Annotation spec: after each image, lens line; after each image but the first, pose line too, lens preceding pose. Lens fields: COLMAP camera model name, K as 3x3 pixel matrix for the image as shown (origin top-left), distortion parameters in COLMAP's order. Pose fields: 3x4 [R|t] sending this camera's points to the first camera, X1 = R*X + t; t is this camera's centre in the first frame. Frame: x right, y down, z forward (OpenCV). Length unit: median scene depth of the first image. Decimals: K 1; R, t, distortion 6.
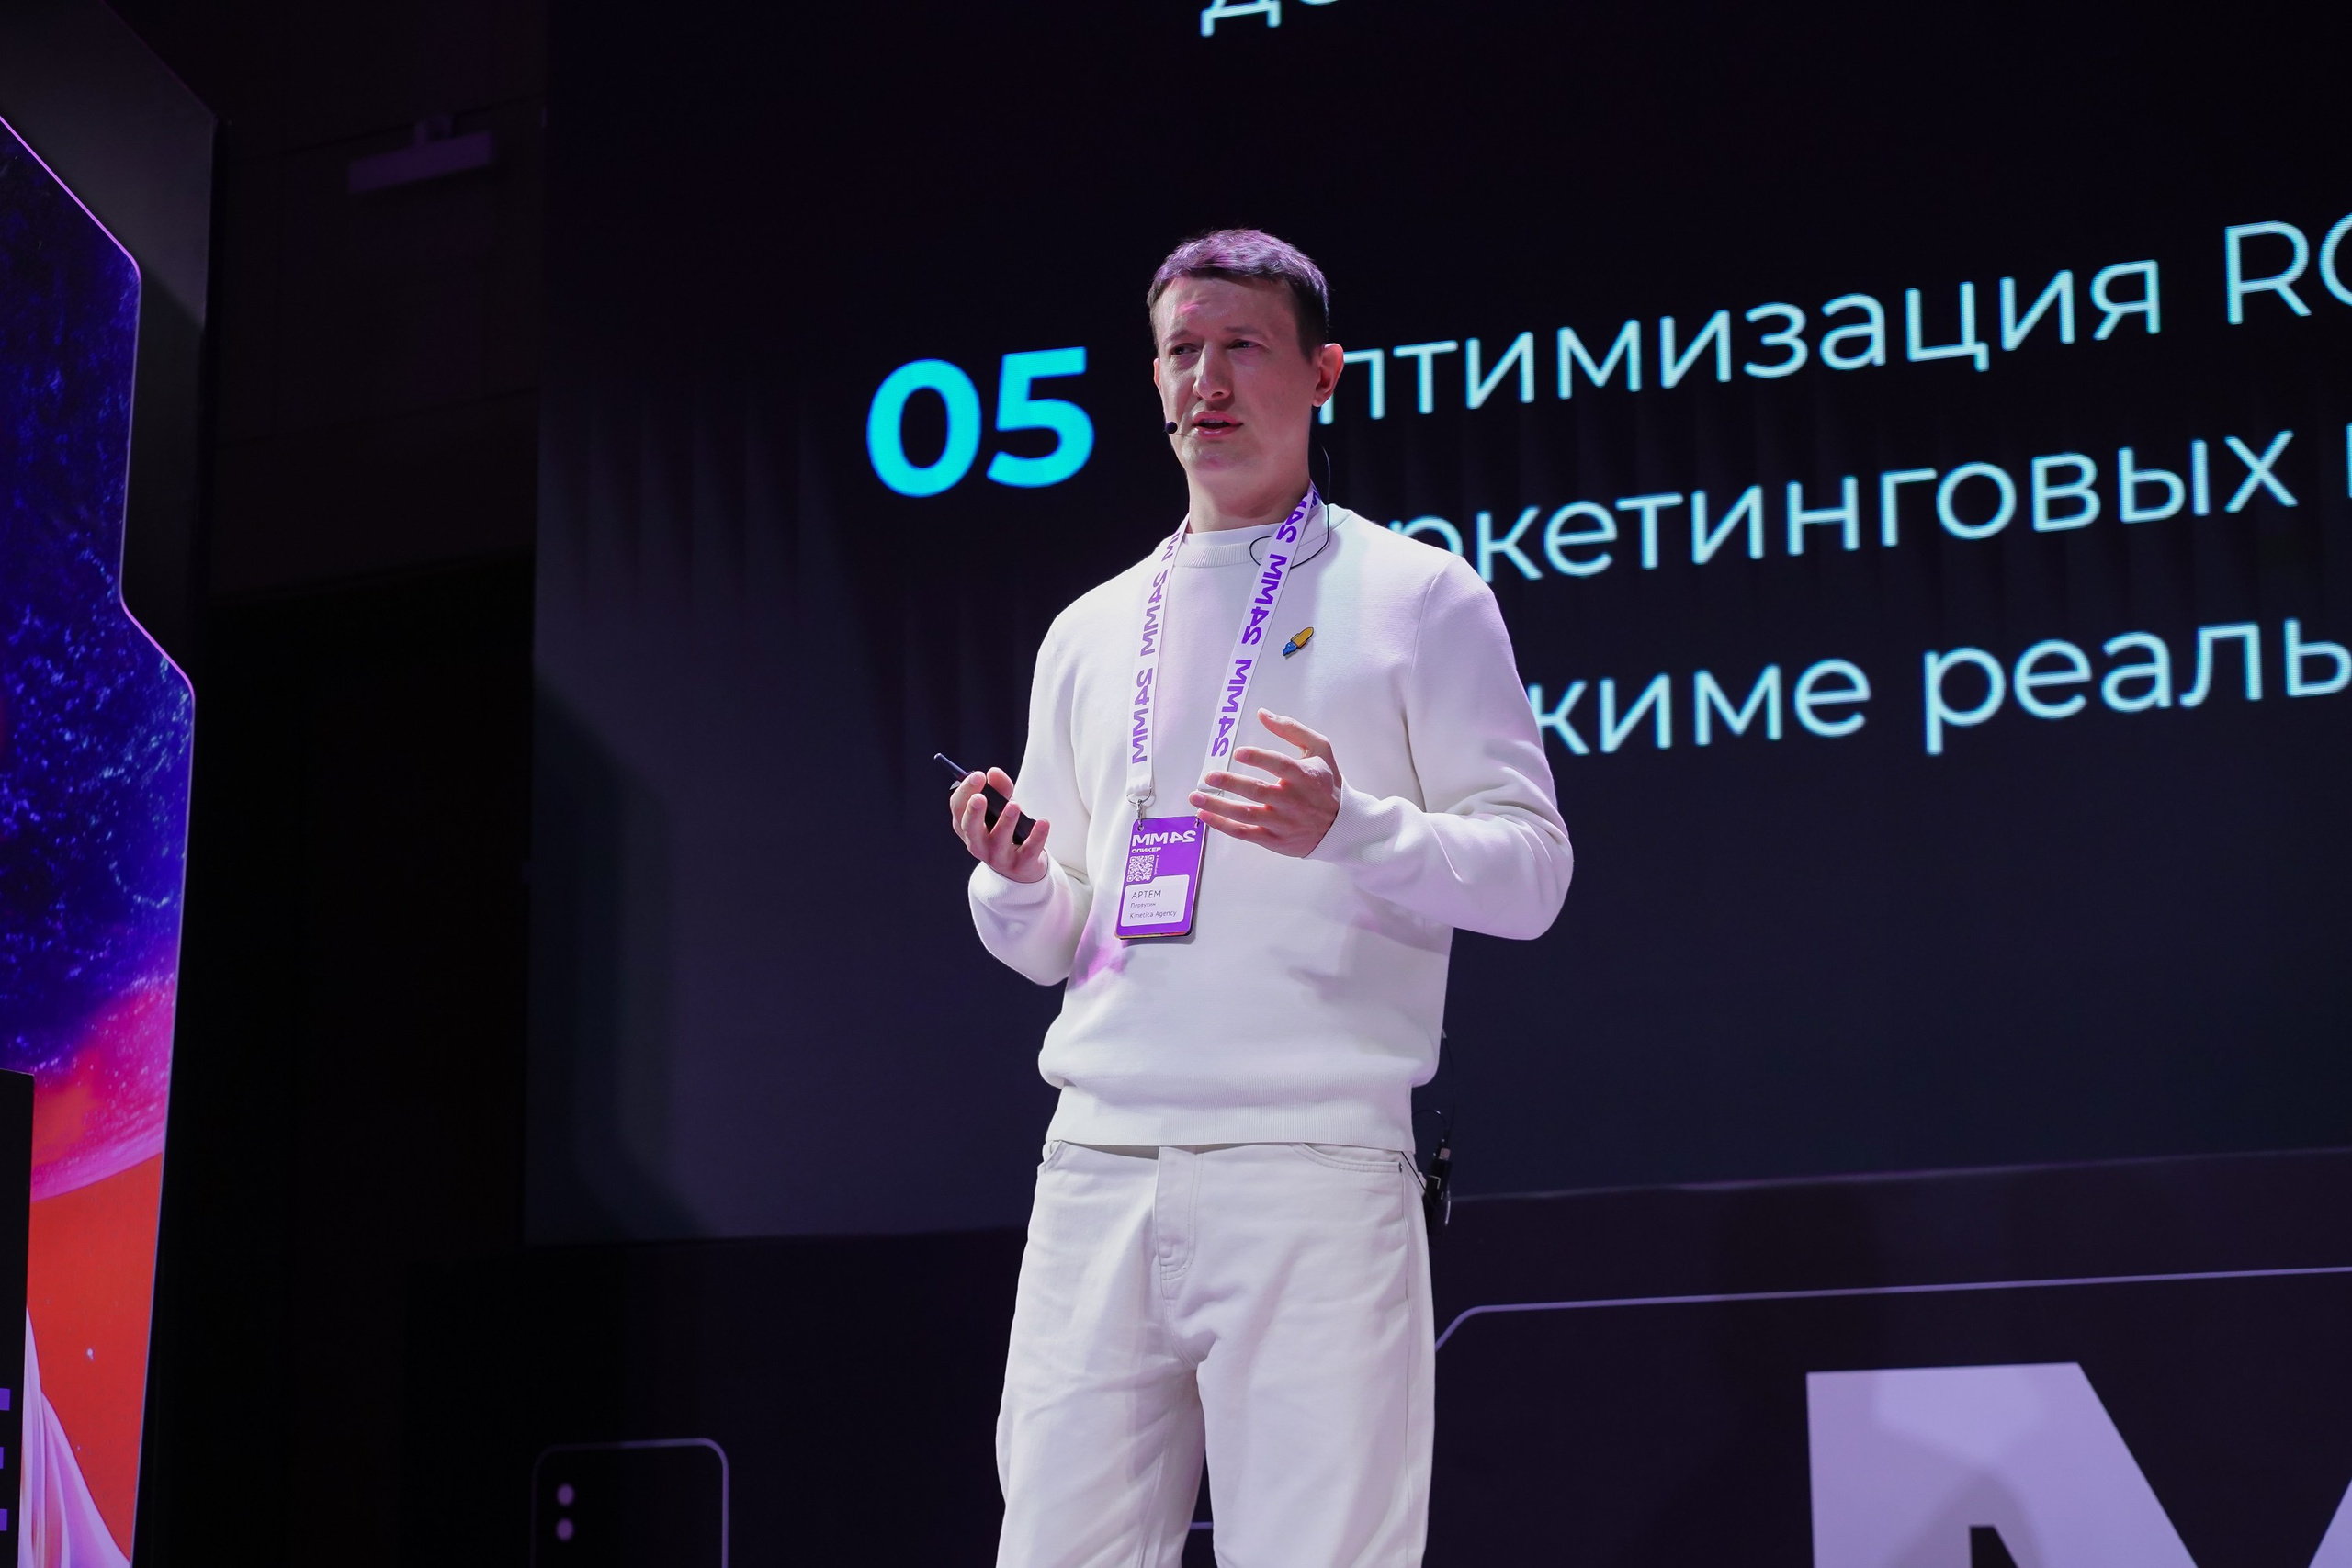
lens RADIAL K [[5550.4, 0, 1166.7], [0, 5550.4, 709.9], [0, 0, 1]] dist [0.038083, -0.544977]
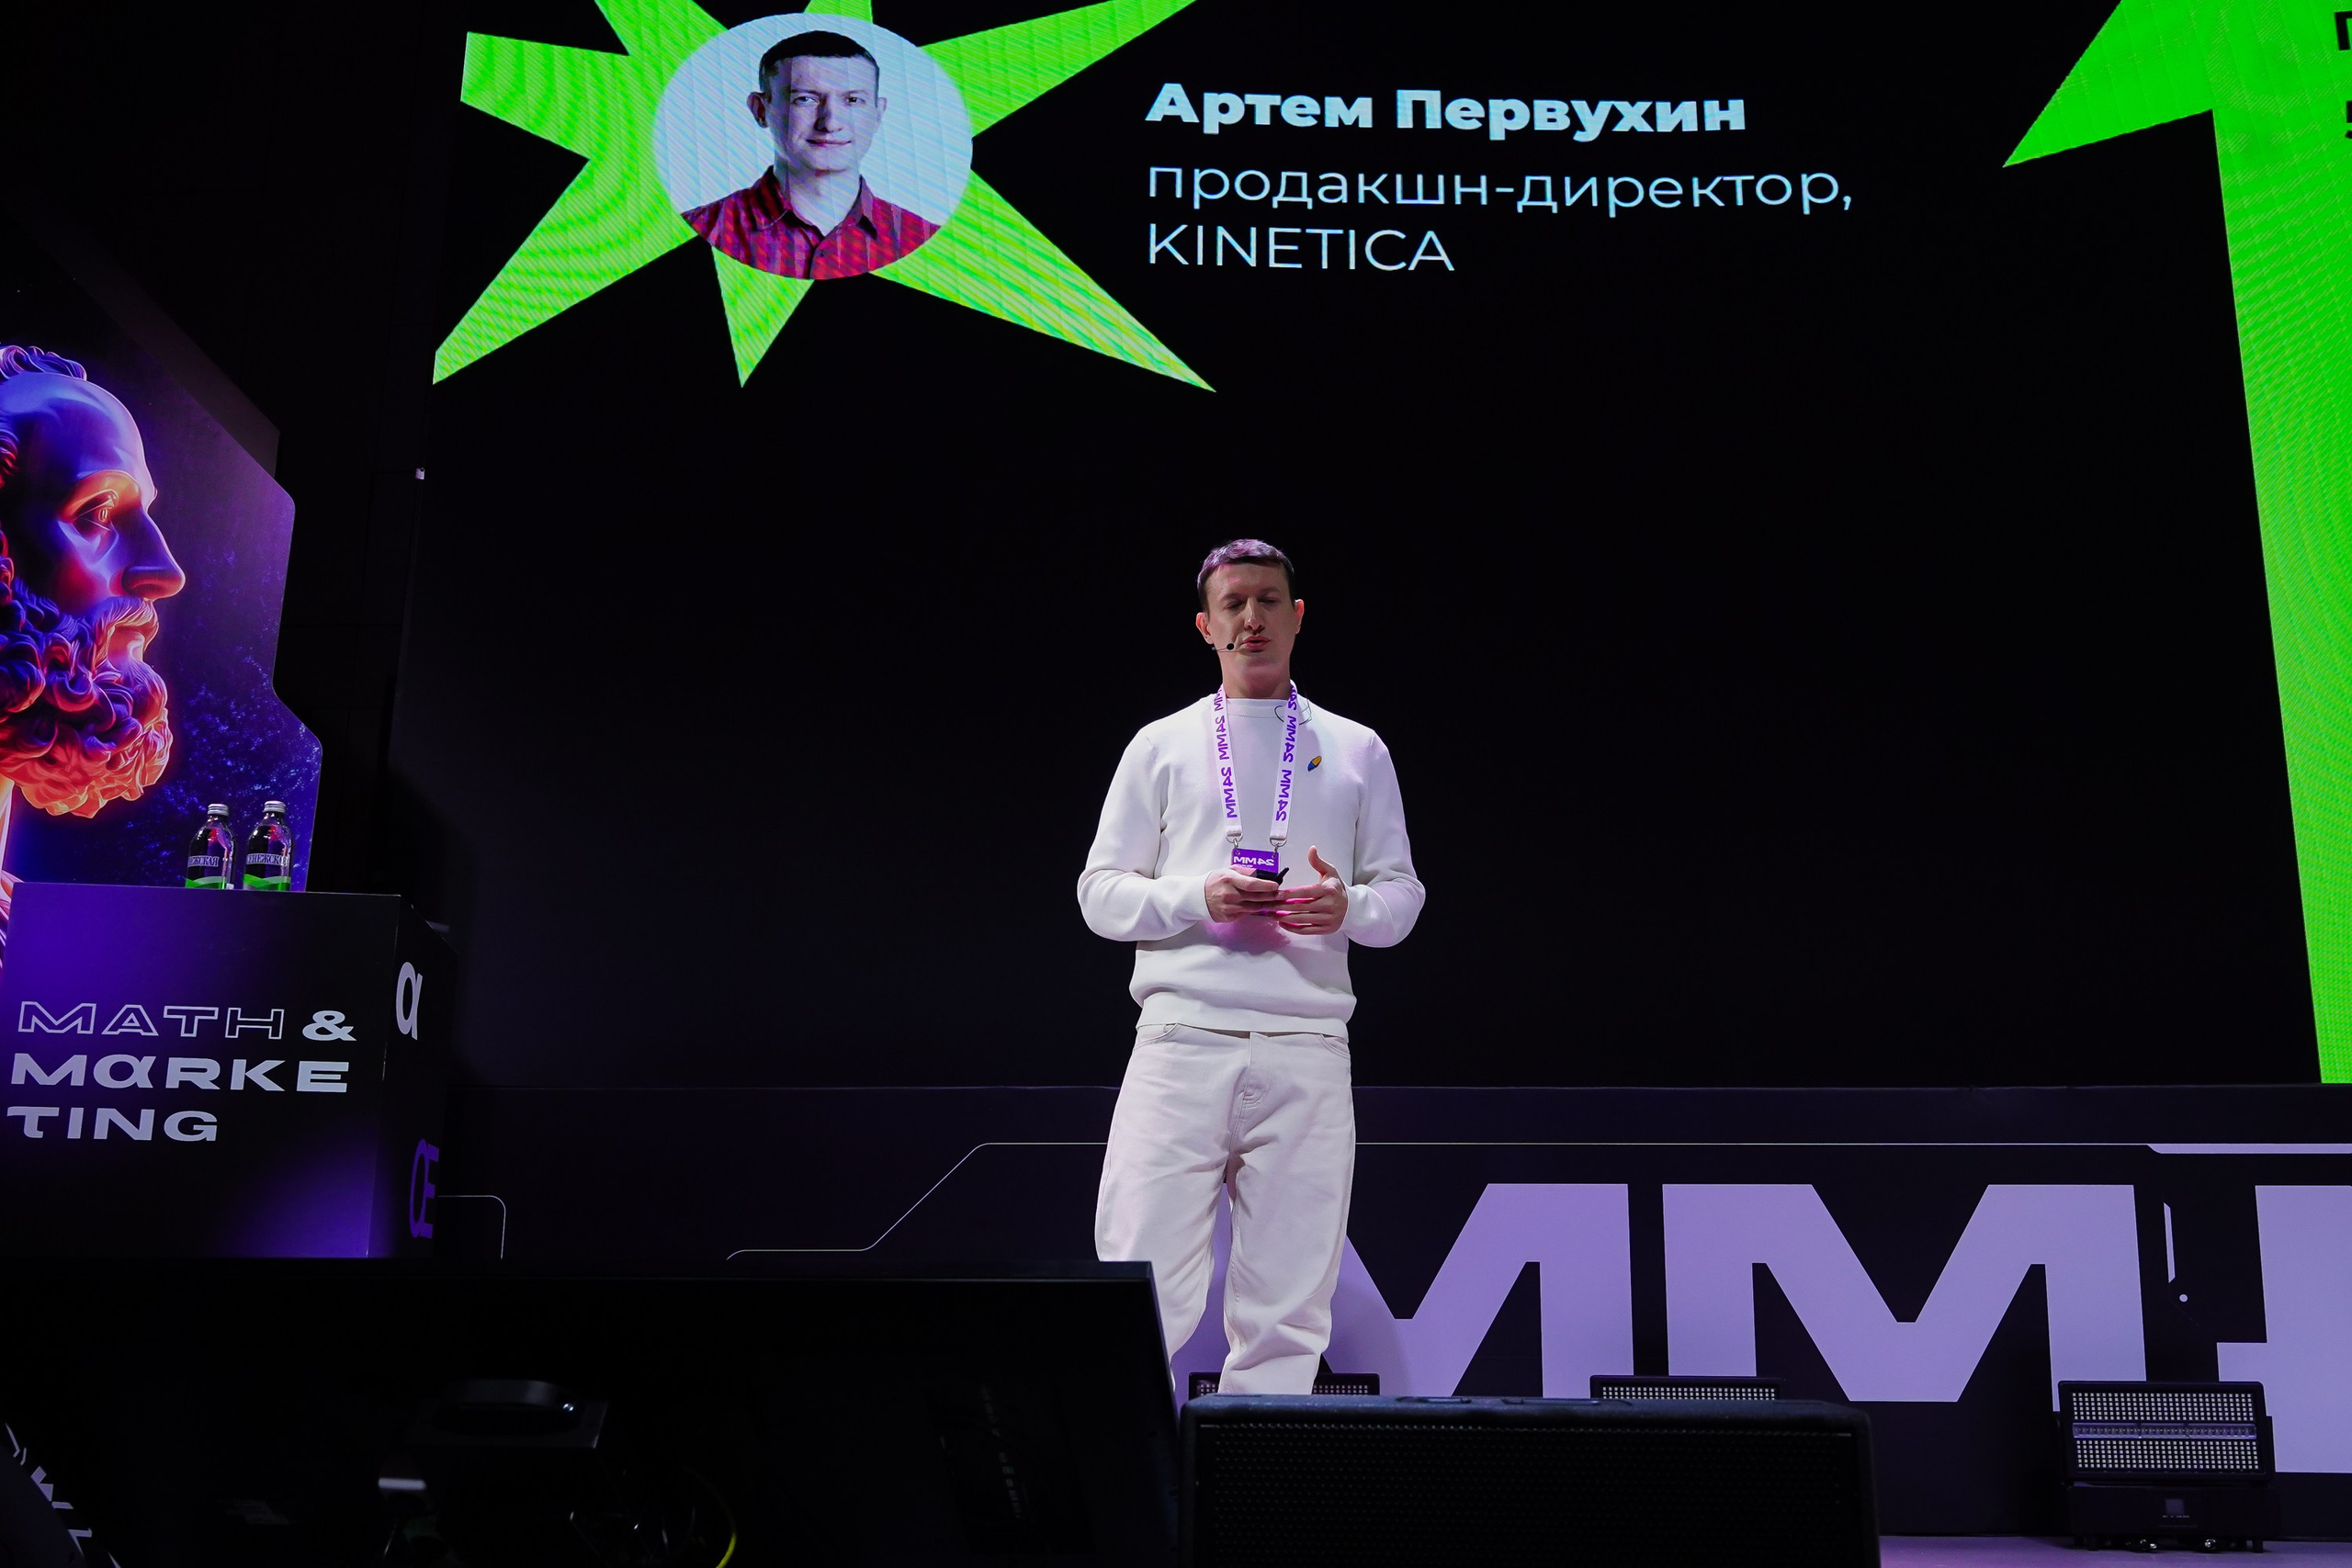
lens RADIAL K [[2246.9, 0, 1207.4], [0, 2246.9, 779.8], [0, 0, 1]] dist [-0.005215, -0.016794]
pose [[0.863387, 0.127968, 0.488043, -0.272223], [-0.094250, 0.991180, -0.093158, 0.045230], [-0.495660, 0.034434, 0.867834, 0.256404]]
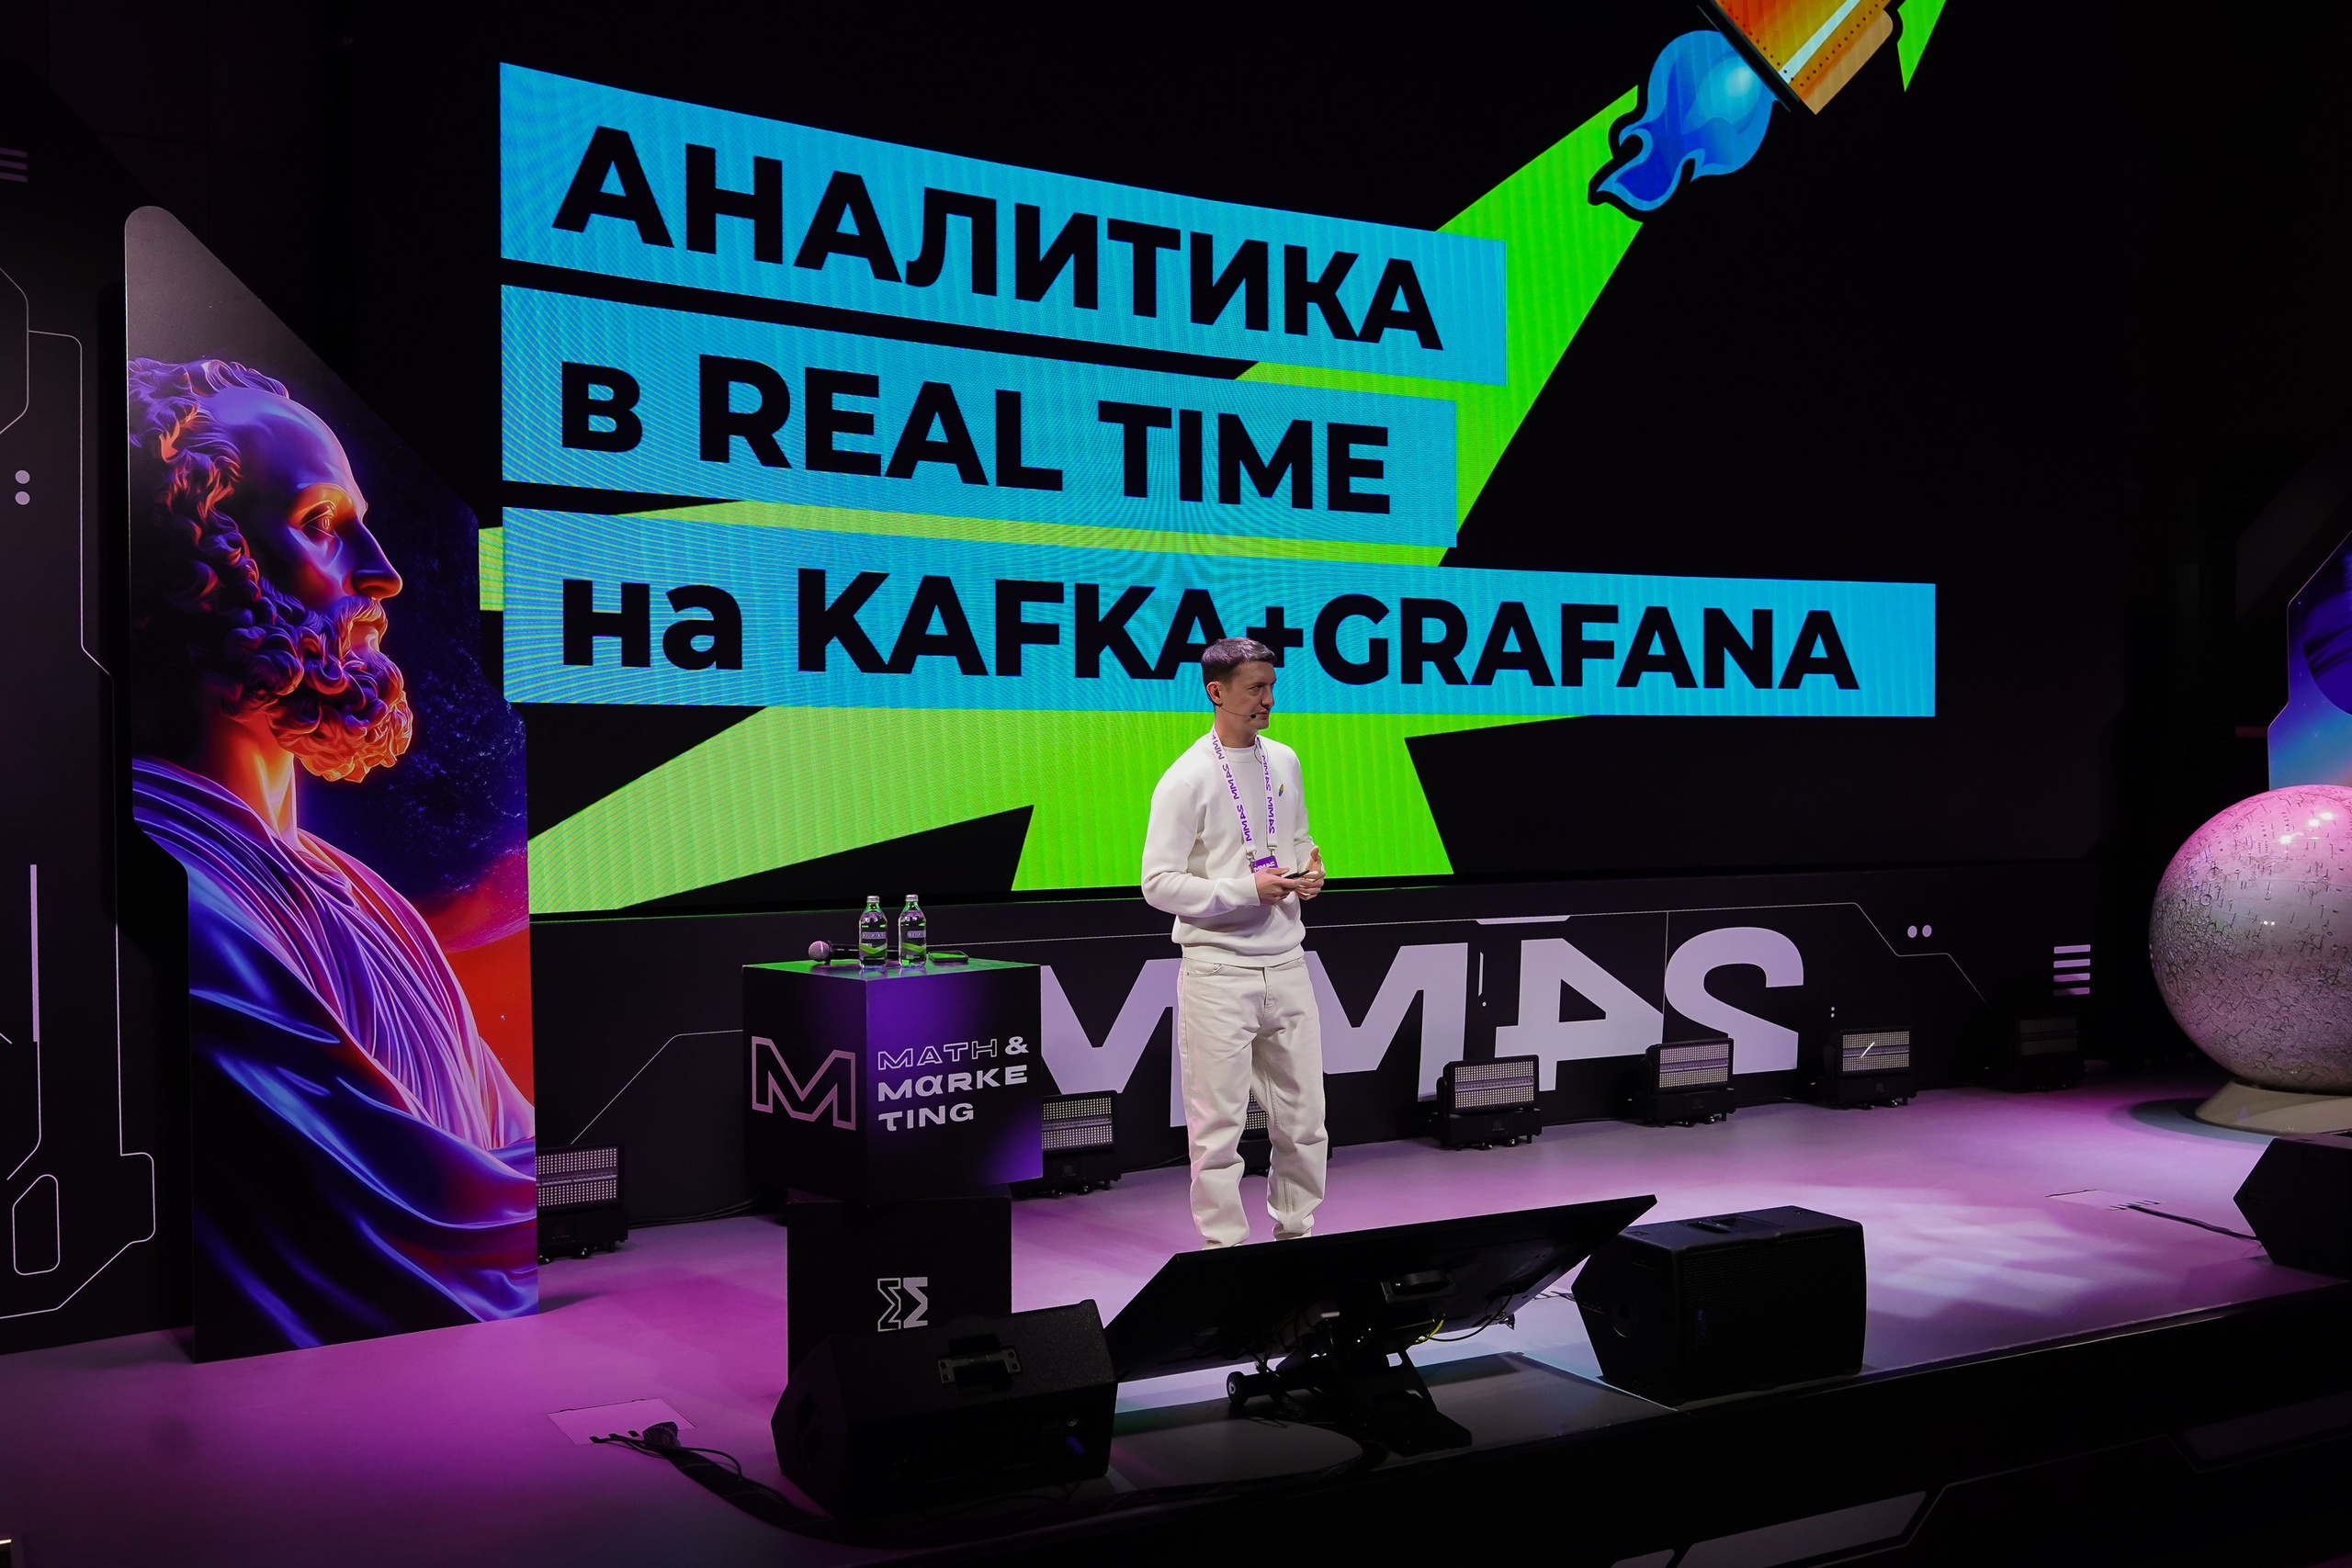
lens RADIAL K [[2227.3, 0, 1176.0], [0, 2227.3, 784.0], [0, 0, 1]] dist [-0.007956, -0.000236]
pose [[0.430316, -0.008862, 0.902635, -0.861503], [-0.150848, 0.985184, 0.081587, -0.089749], [-0.889985, -0.171269, 0.422603, 0.374314]]
